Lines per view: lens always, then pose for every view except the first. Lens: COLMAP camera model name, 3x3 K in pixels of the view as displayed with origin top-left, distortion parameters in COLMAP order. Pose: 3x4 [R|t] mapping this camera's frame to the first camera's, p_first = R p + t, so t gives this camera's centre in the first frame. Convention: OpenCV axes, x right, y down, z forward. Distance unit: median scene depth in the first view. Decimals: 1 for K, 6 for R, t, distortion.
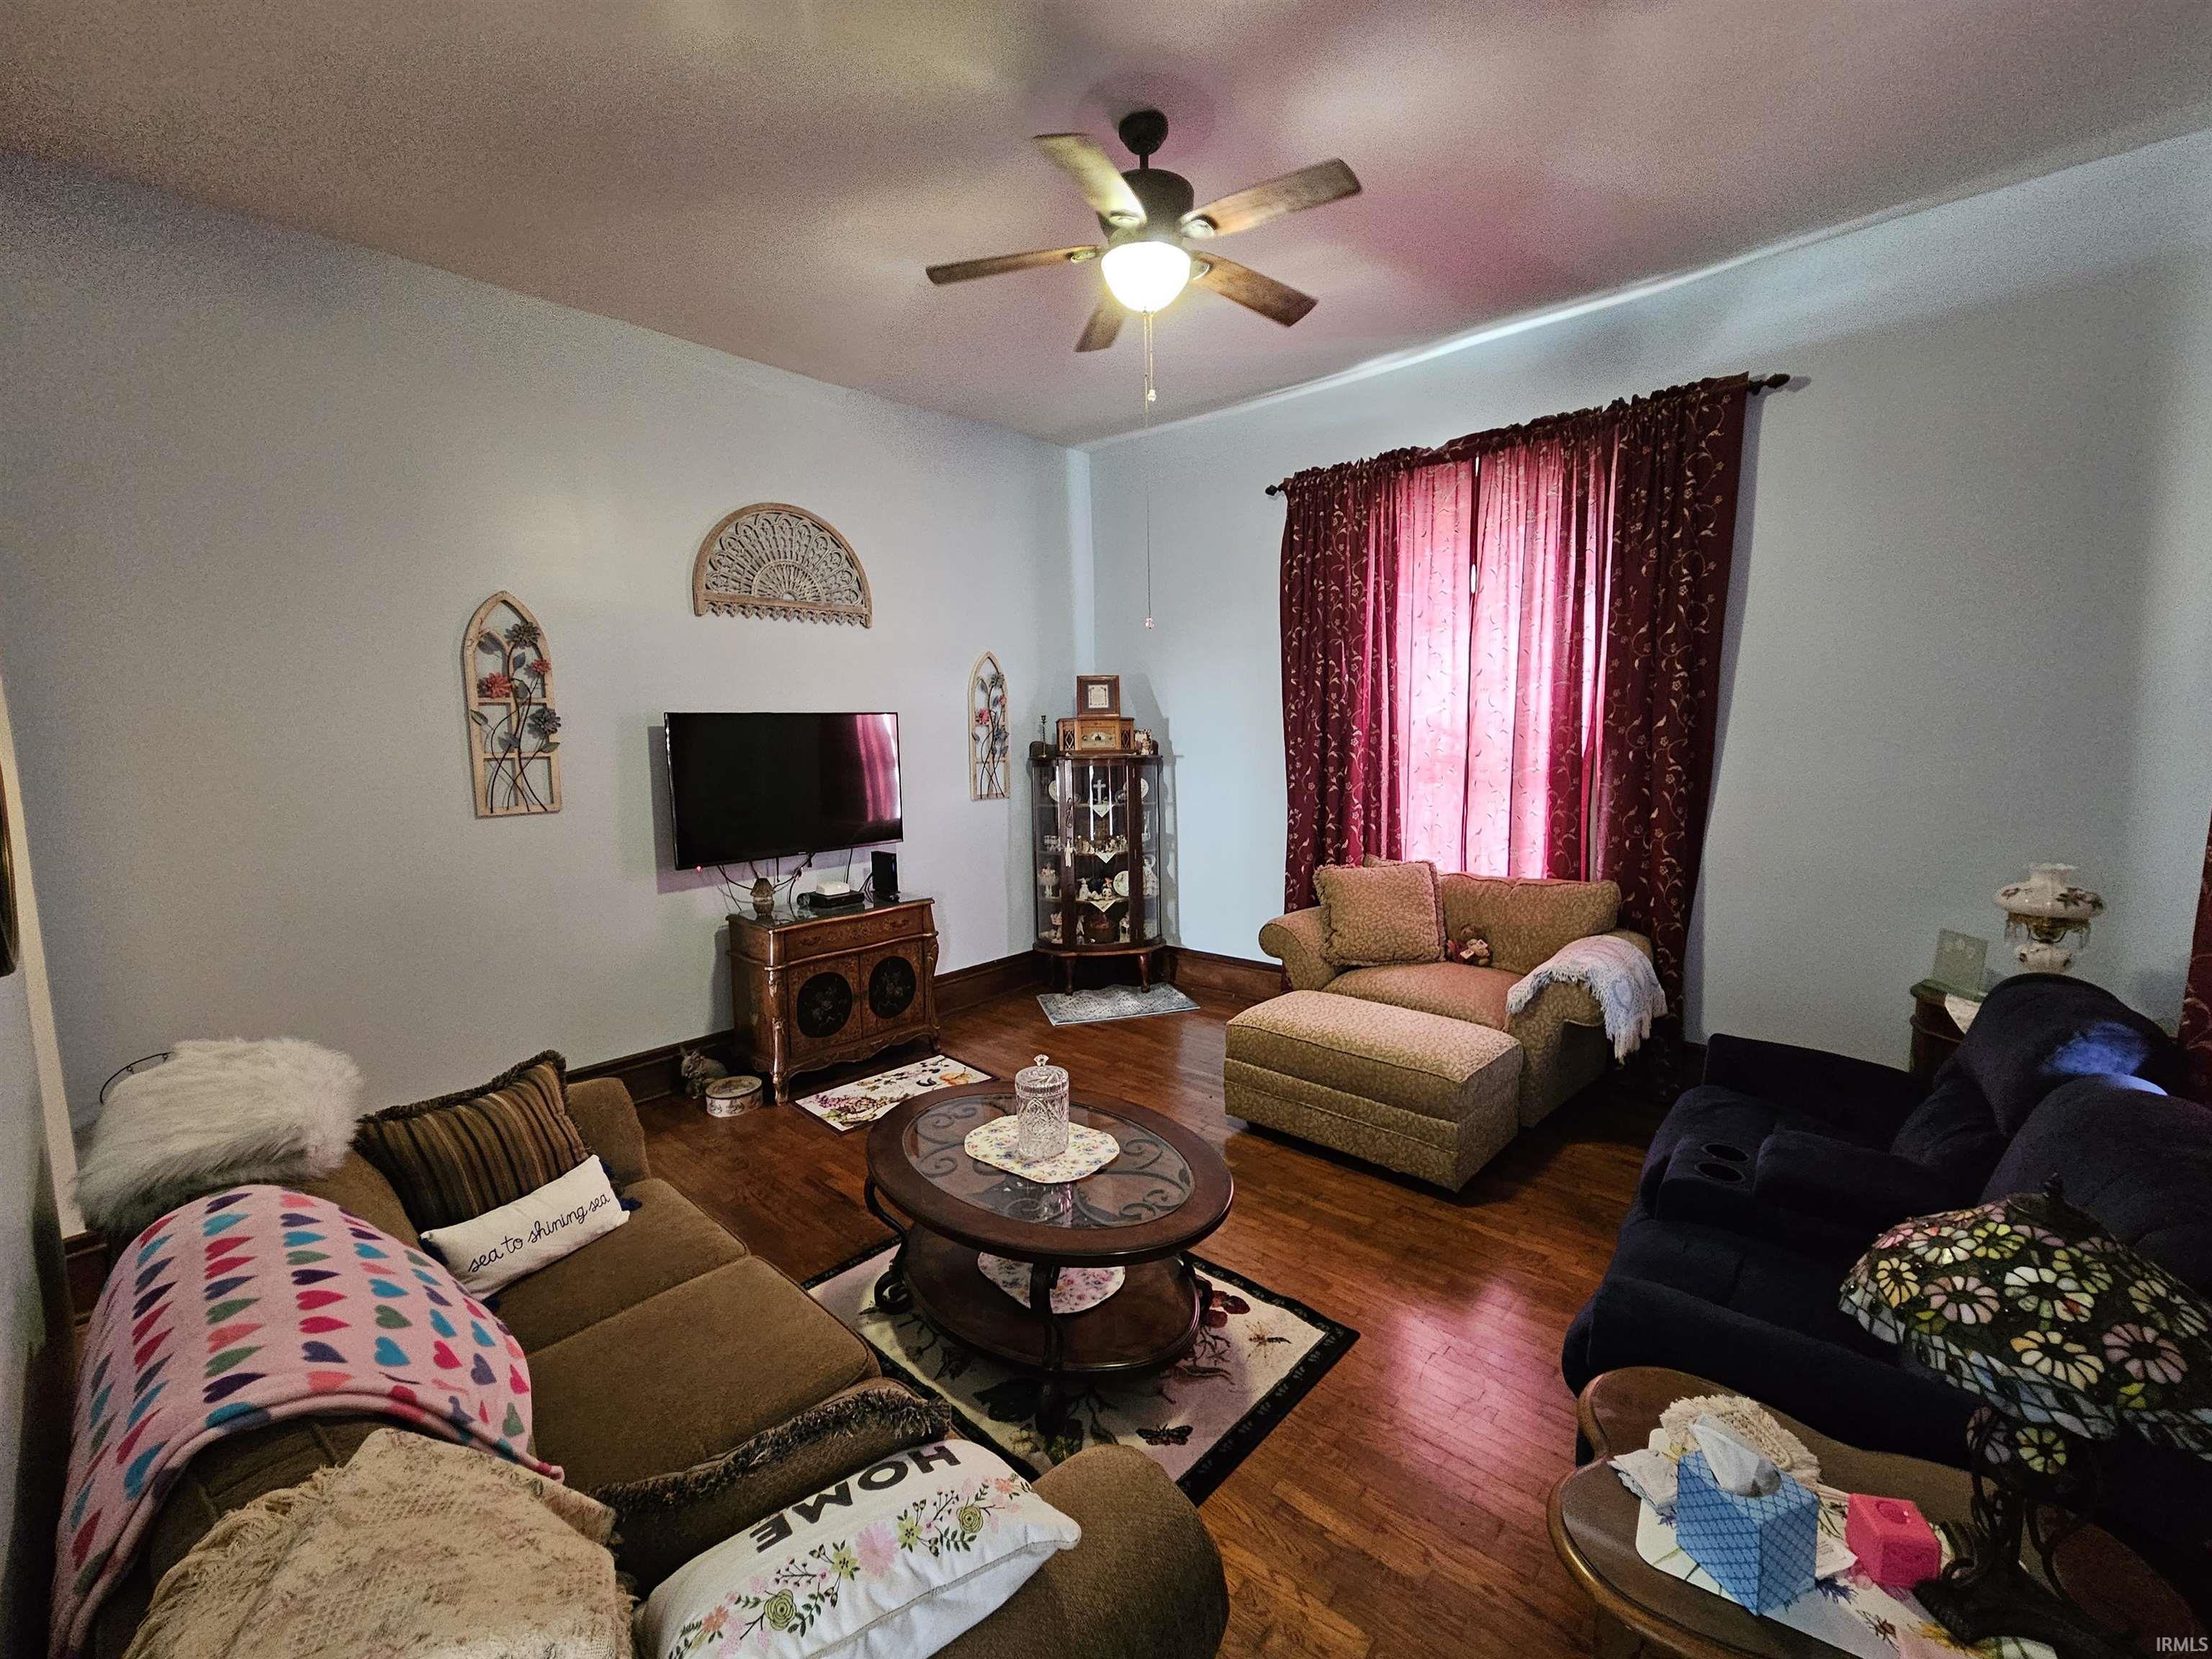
lens RADIAL K [[900.2, 0, 1116.0], [0, 900.2, 826.1], [0, 0, 1]] dist [-0.001489, 0.000018]
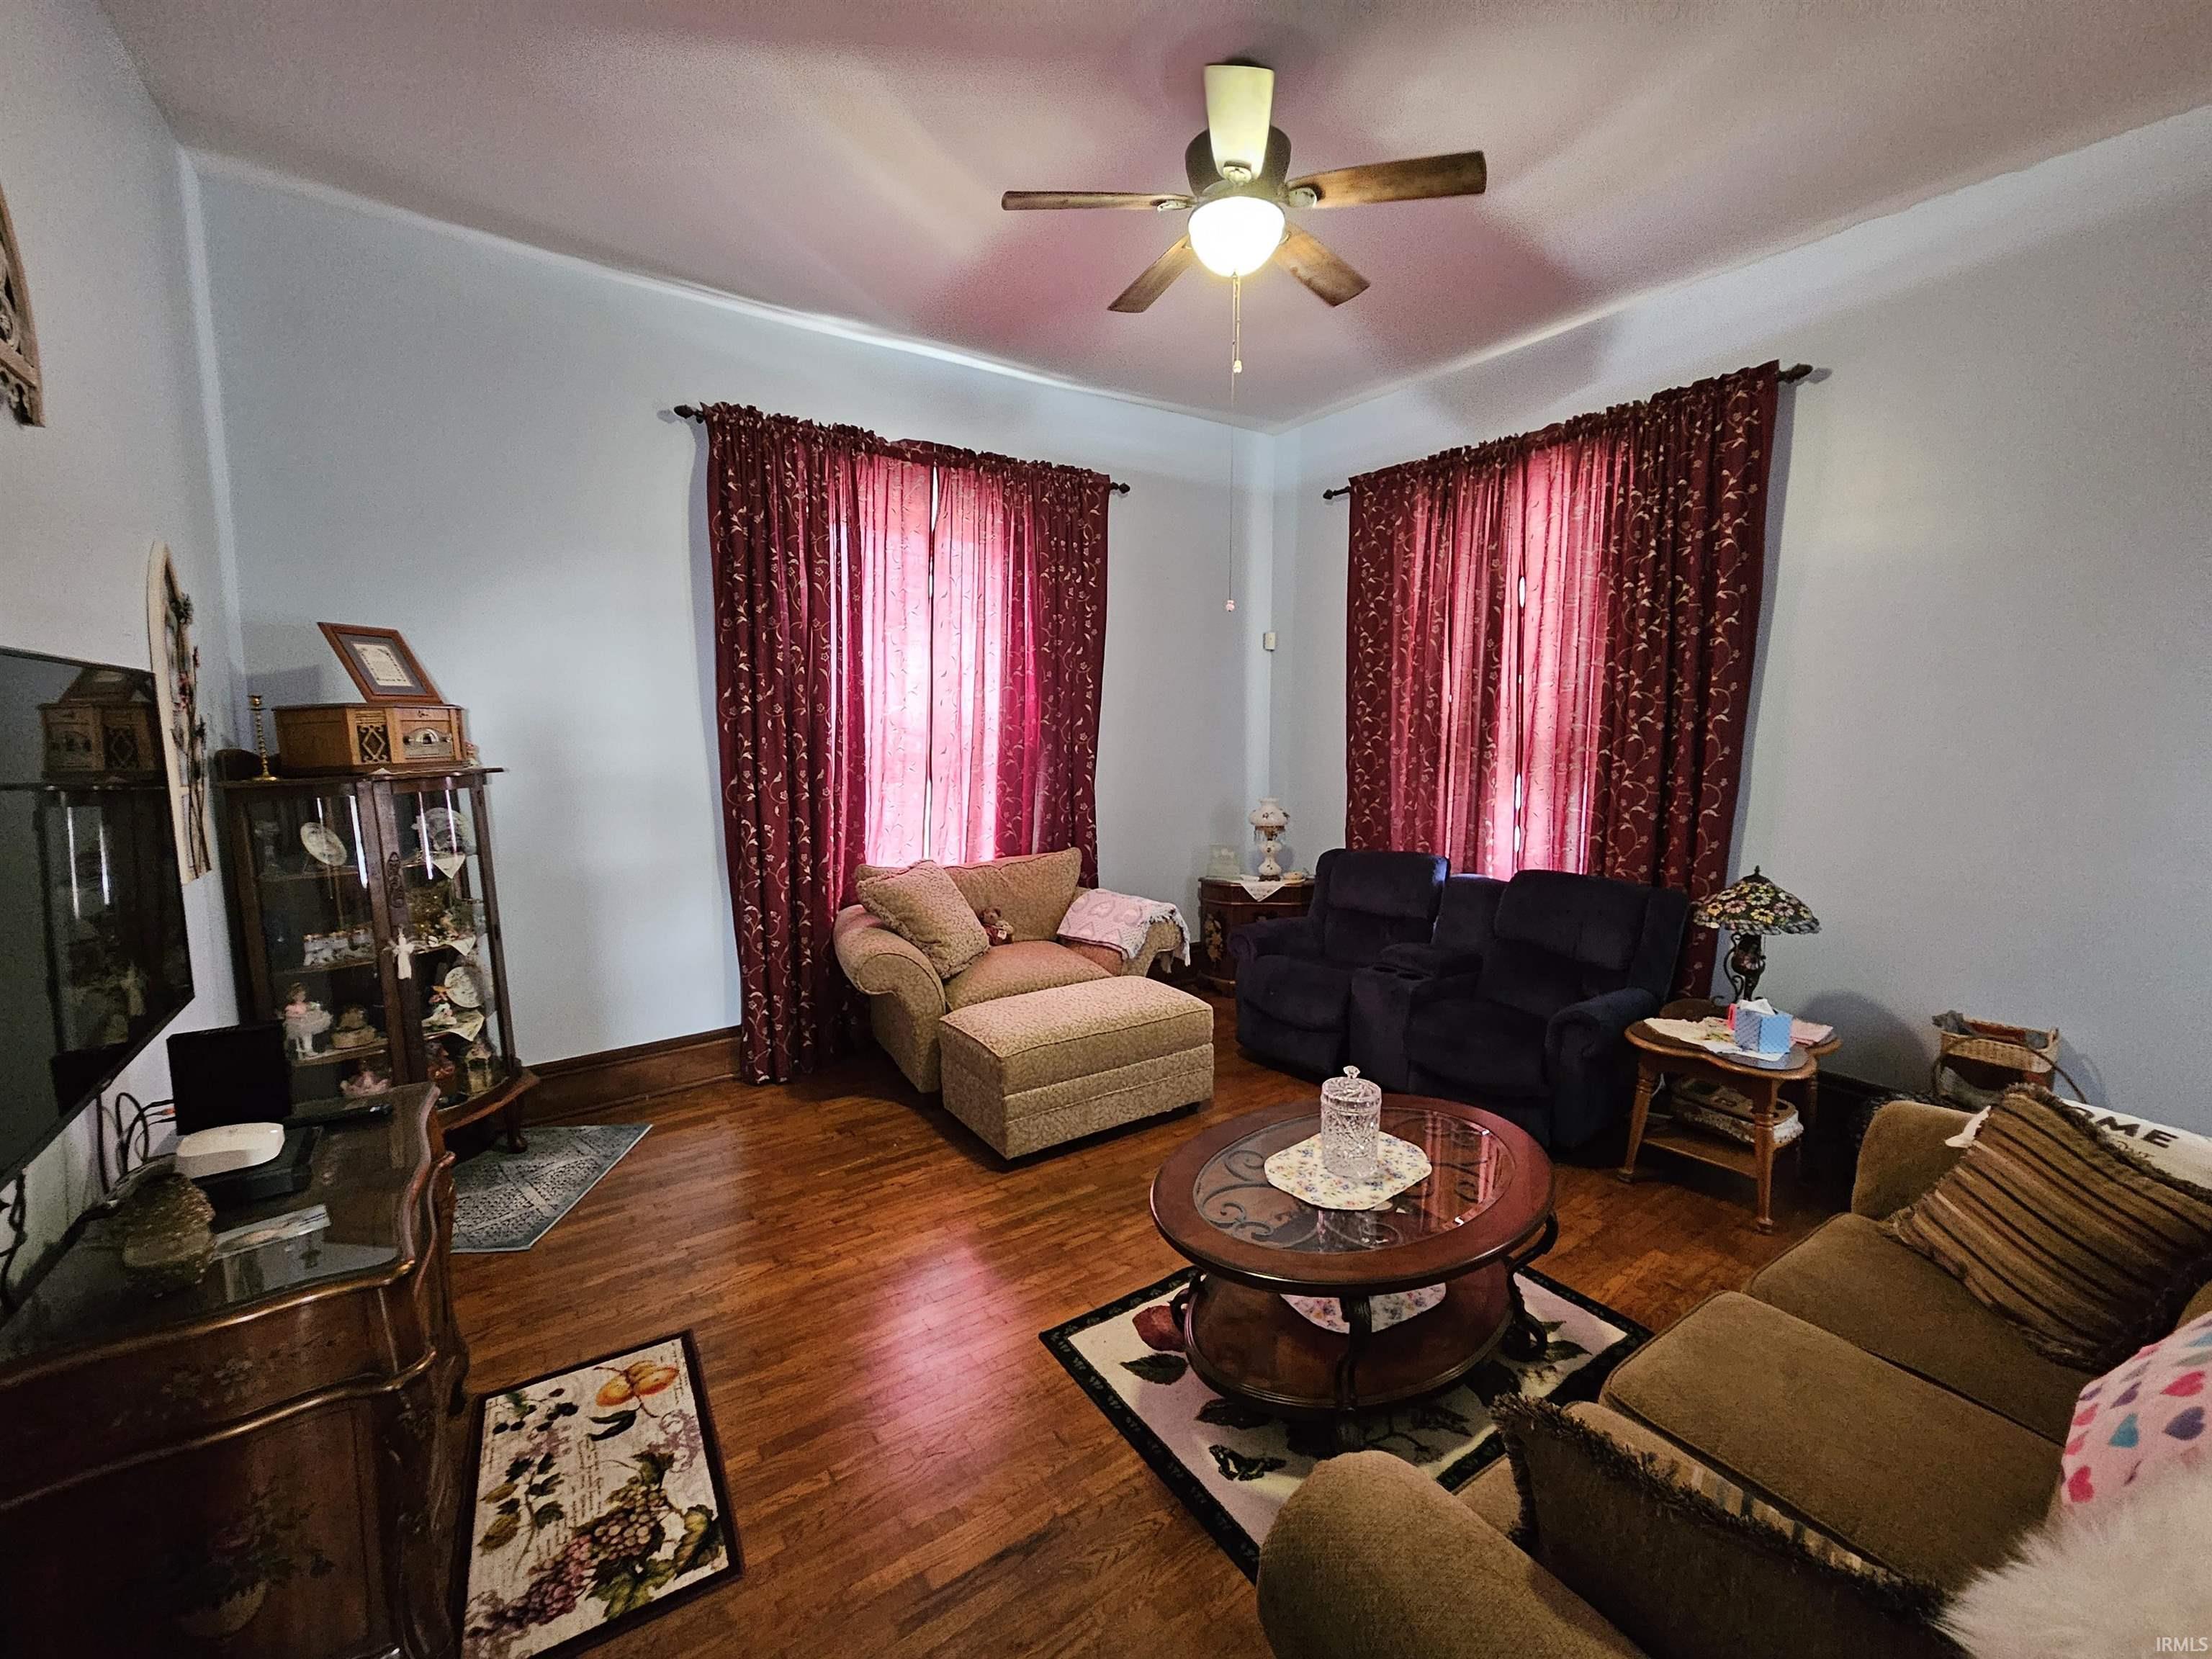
lens RADIAL K [[900.2, 0, 1116.0], [0, 900.2, 826.1], [0, 0, 1]] dist [-0.001489, 0.000018]
pose [[0.230596, -0.094814, 0.968419, -0.604592], [0.111321, 0.991278, 0.070545, -0.047181], [-0.966661, 0.091538, 0.239139, 0.591027]]
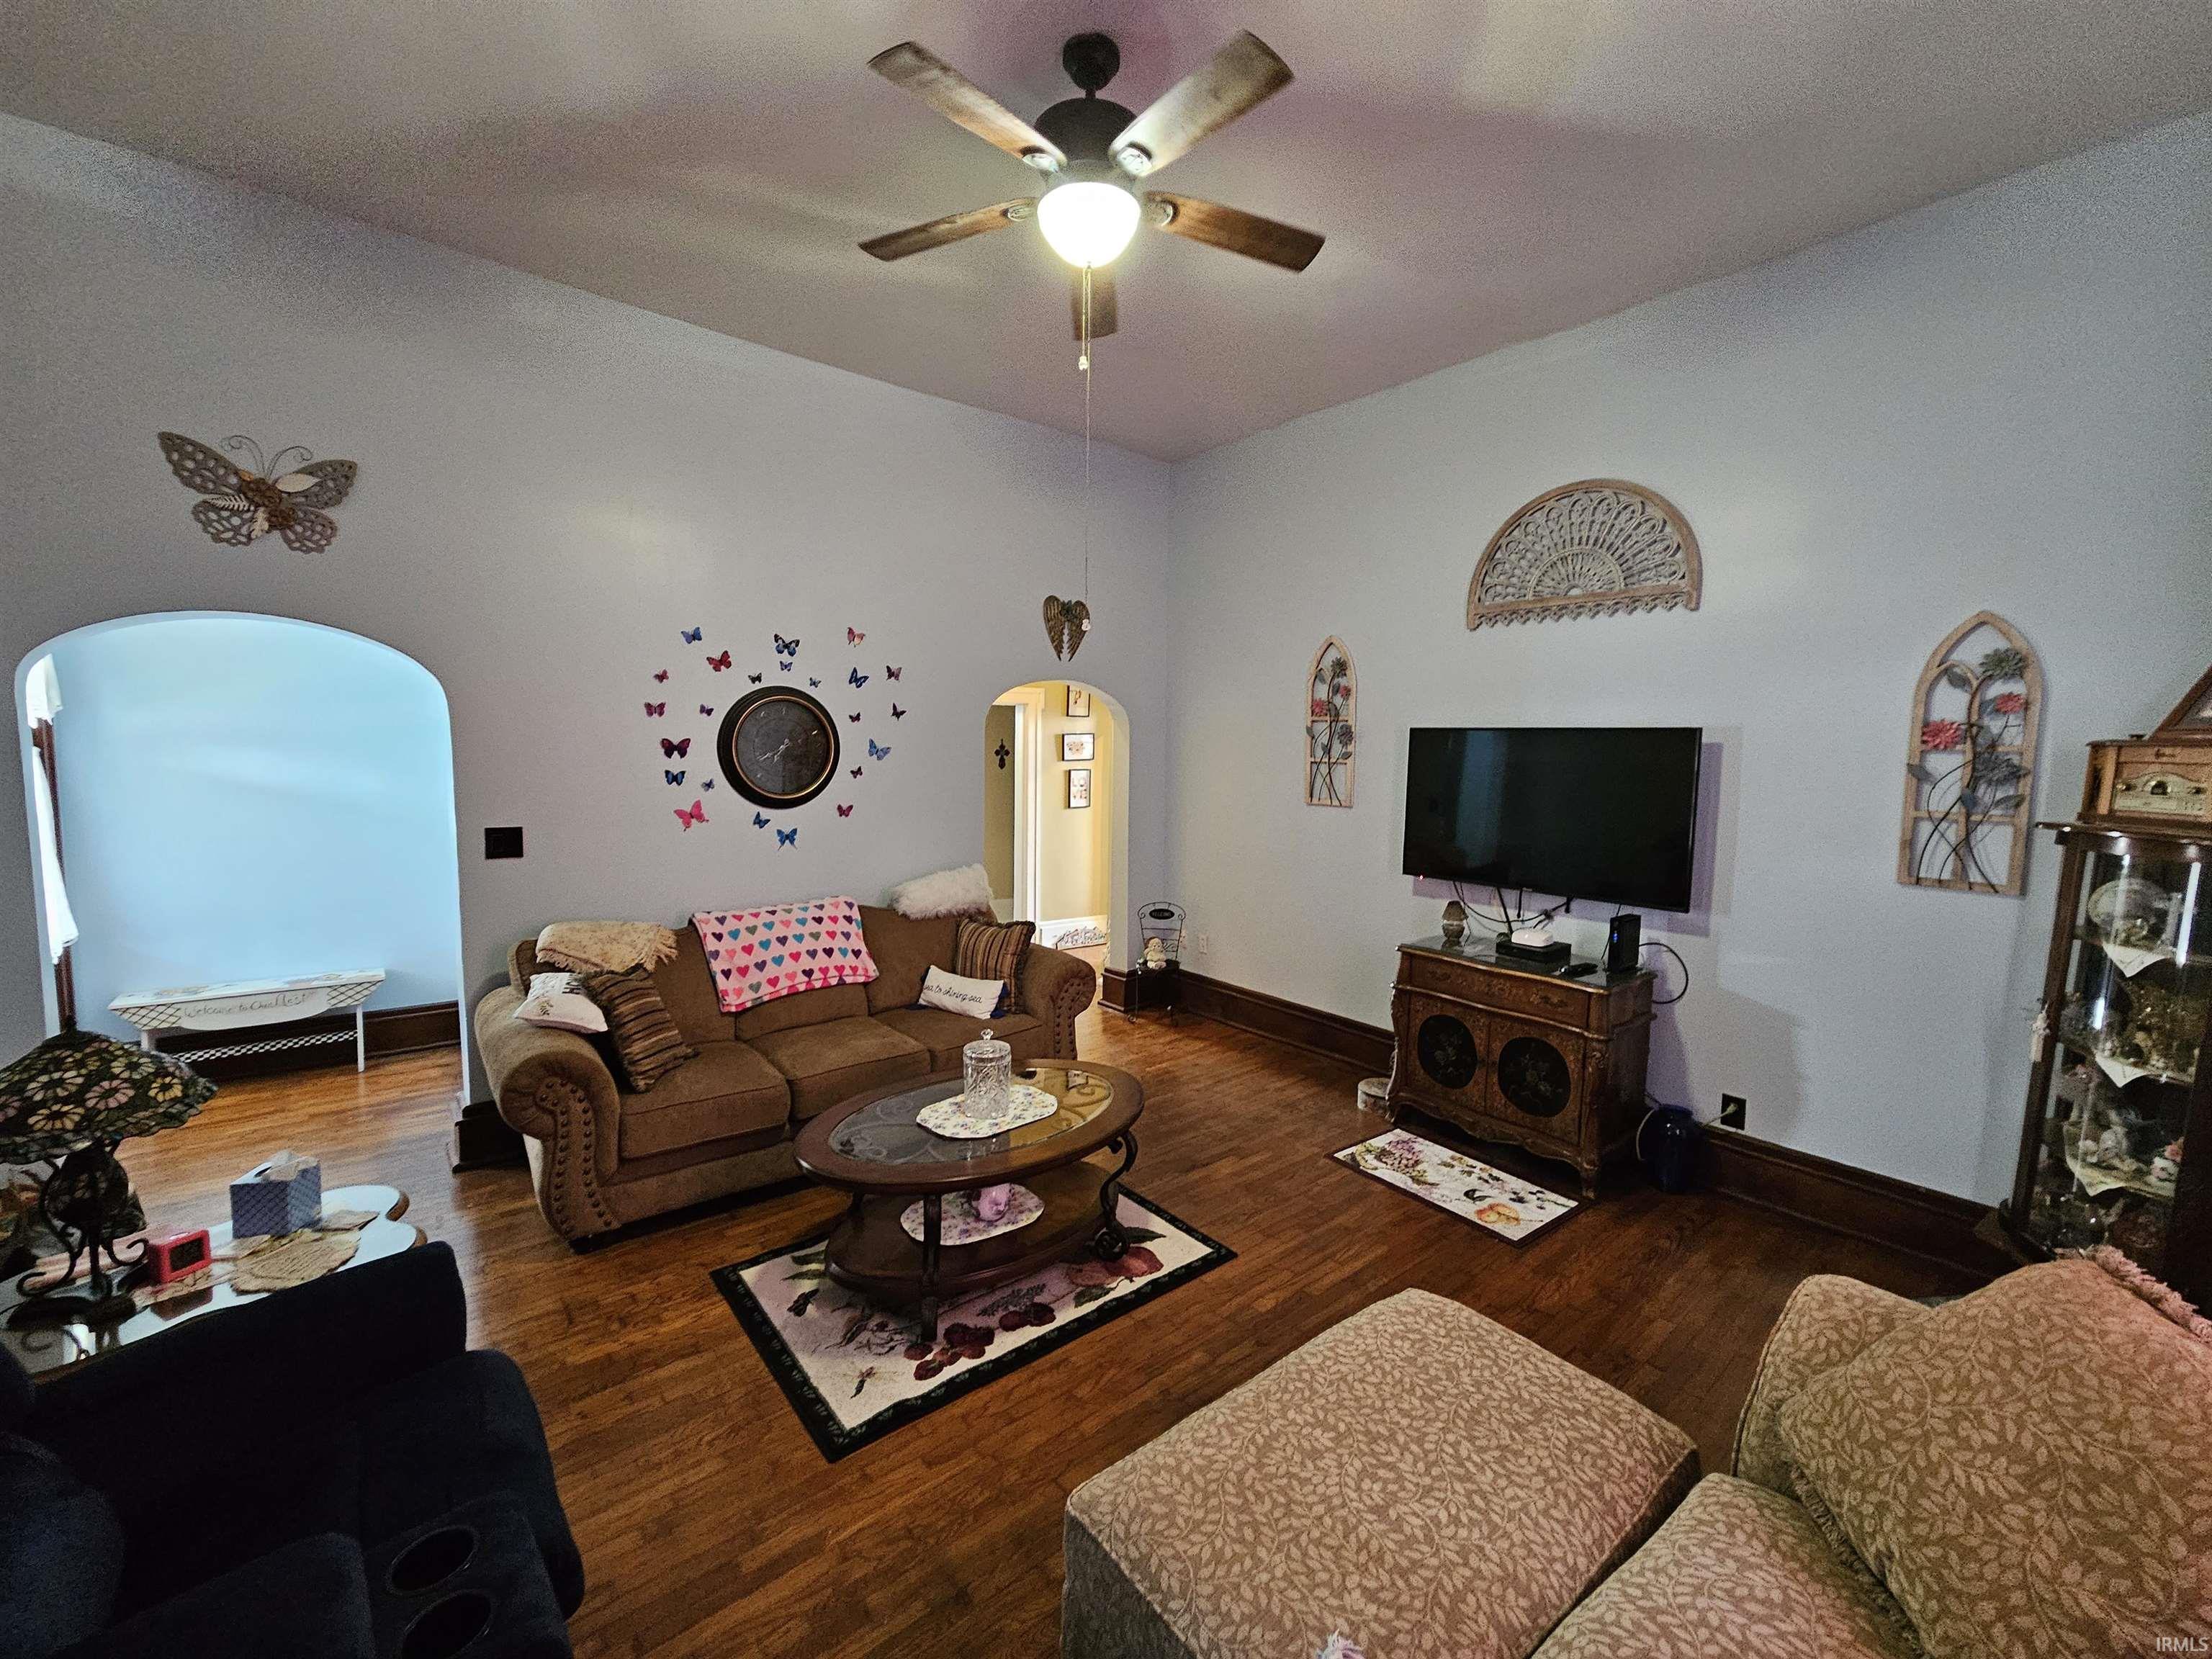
lens RADIAL K [[900.2, 0, 1116.0], [0, 900.2, 826.1], [0, 0, 1]] dist [-0.001489, 0.000018]
pose [[-0.143496, 0.105060, -0.984059, 0.584511], [-0.127042, 0.984167, 0.123597, -0.091807], [0.981463, 0.142752, -0.127877, 0.756180]]
